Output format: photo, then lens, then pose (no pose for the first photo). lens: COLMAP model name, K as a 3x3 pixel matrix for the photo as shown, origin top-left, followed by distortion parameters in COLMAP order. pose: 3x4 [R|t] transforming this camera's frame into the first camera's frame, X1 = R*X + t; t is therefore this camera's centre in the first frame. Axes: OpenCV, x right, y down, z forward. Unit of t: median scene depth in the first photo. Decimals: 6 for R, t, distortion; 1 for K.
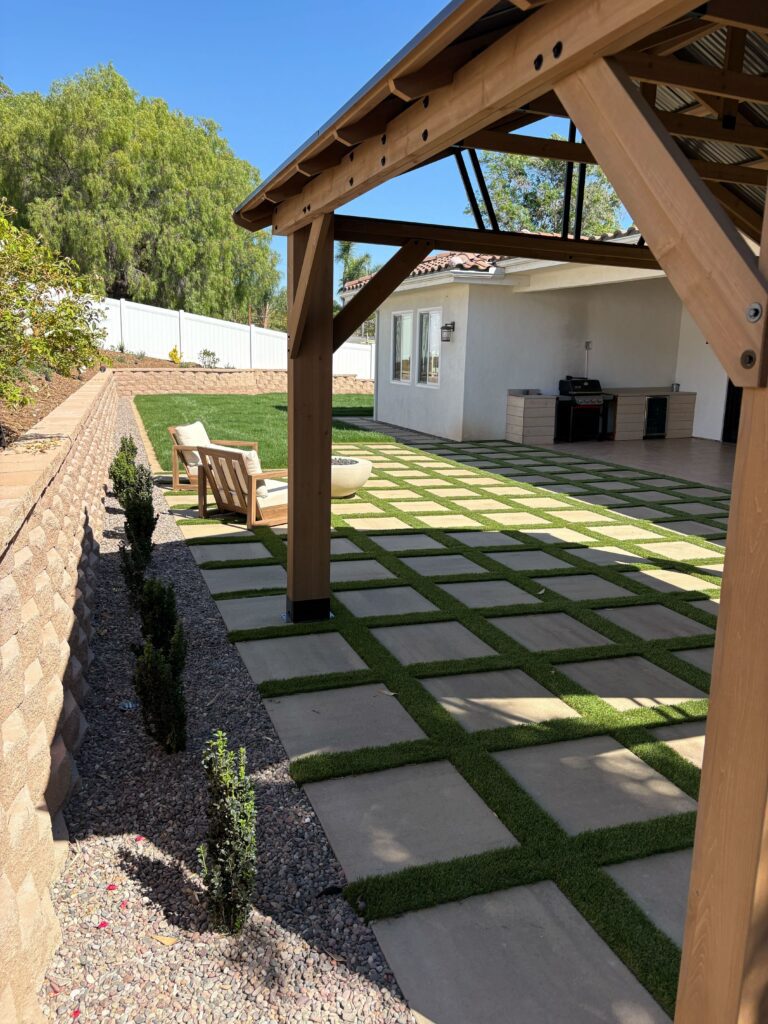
lens RADIAL K [[775.8, 0, 399.5], [0, 775.8, 514.9], [0, 0, 1]] dist [-0.004306, -0.007529]
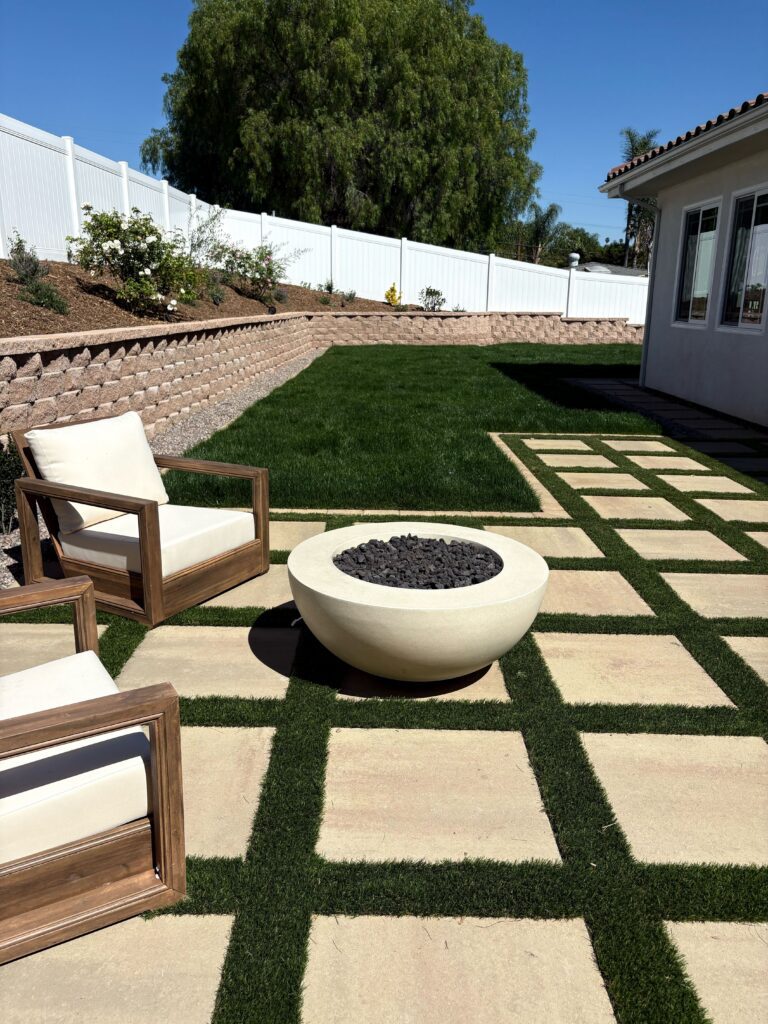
lens RADIAL K [[783.4, 0, 397.9], [0, 783.4, 501.7], [0, 0, 1]] dist [0.040395, -0.006289]
pose [[0.939848, 0.070453, -0.334249, 0.003191], [-0.056008, 0.997040, 0.052673, -0.036949], [0.336970, -0.030784, 0.941012, 0.233976]]
